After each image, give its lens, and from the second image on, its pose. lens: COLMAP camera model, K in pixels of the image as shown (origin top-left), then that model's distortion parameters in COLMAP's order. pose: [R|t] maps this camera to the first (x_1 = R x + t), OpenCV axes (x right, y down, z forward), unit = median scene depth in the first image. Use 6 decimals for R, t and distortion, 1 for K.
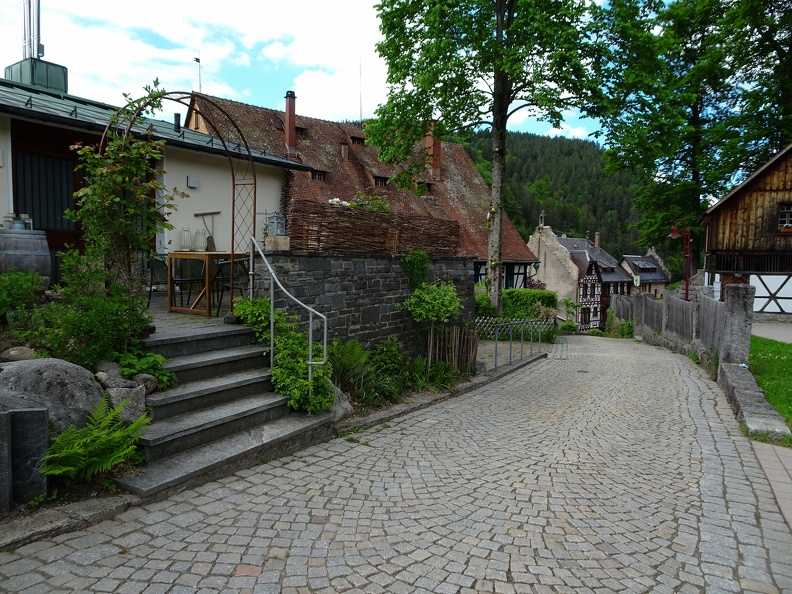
lens RADIAL K [[569.4, 0, 396.0], [0, 569.4, 297.0], [0, 0, 1]] dist [0.011889, 0.005418]
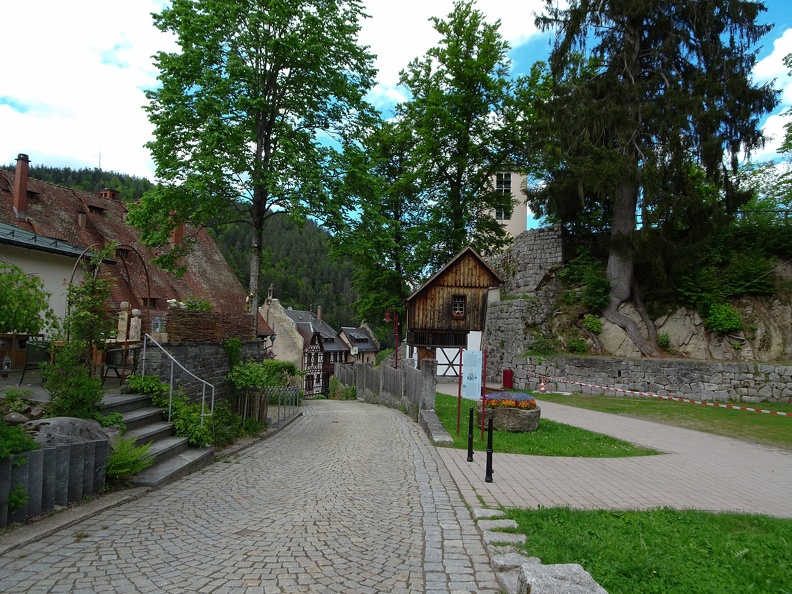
lens RADIAL K [[569.4, 0, 396.0], [0, 569.4, 297.0], [0, 0, 1]] dist [0.011889, 0.005418]
pose [[0.886640, 0.040646, 0.460671, -0.079810], [0.014335, 0.993236, -0.115225, -0.004417], [-0.462238, 0.108767, 0.880060, -0.135397]]
